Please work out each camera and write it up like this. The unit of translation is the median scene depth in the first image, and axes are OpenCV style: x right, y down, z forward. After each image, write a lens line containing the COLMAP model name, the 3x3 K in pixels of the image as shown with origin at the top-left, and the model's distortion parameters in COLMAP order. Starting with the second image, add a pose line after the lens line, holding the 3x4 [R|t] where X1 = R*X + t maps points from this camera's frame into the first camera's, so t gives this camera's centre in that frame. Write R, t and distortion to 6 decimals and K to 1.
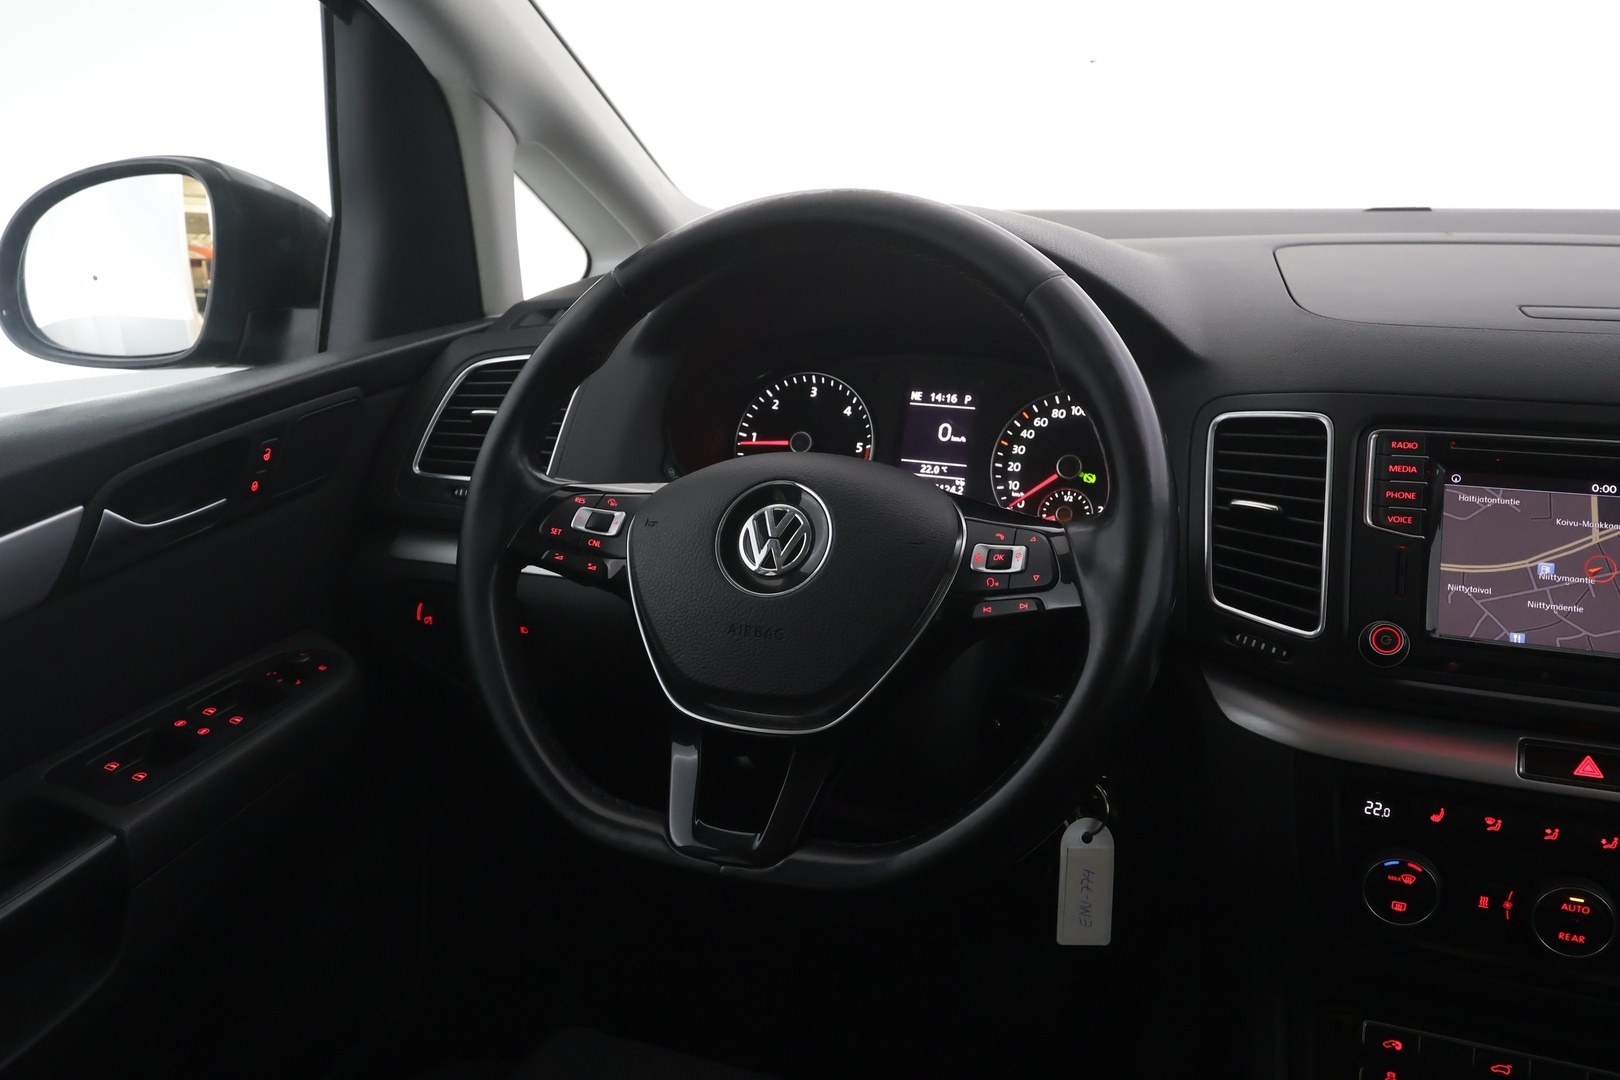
lens RADIAL K [[1267.7, 0, 804.5], [0, 1267.7, 540.9], [0, 0, 1]] dist [-0.003612, 0.005648]
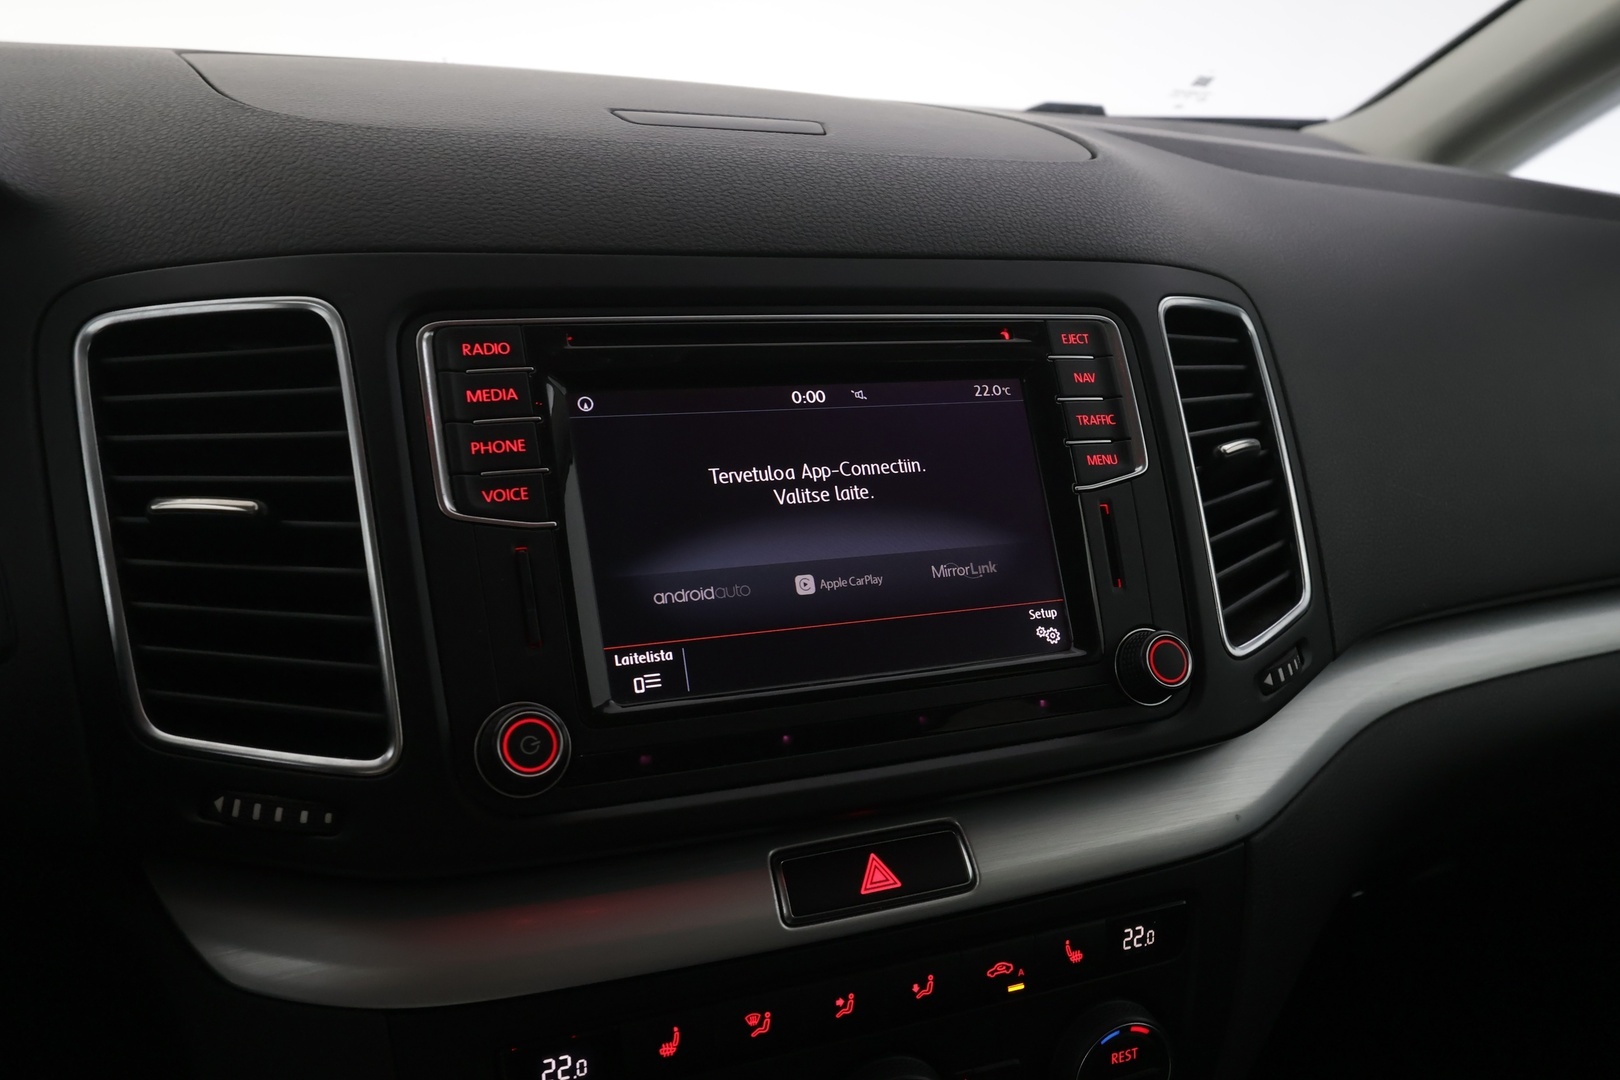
lens RADIAL K [[1267.7, 0, 809.5], [0, 1267.7, 542.8], [0, 0, 1]] dist [-0.003612, 0.005648]
pose [[0.720053, -0.161920, 0.674763, 0.194970], [0.148285, 0.985838, 0.078329, -0.017820], [-0.677890, 0.043657, 0.733866, 0.500612]]
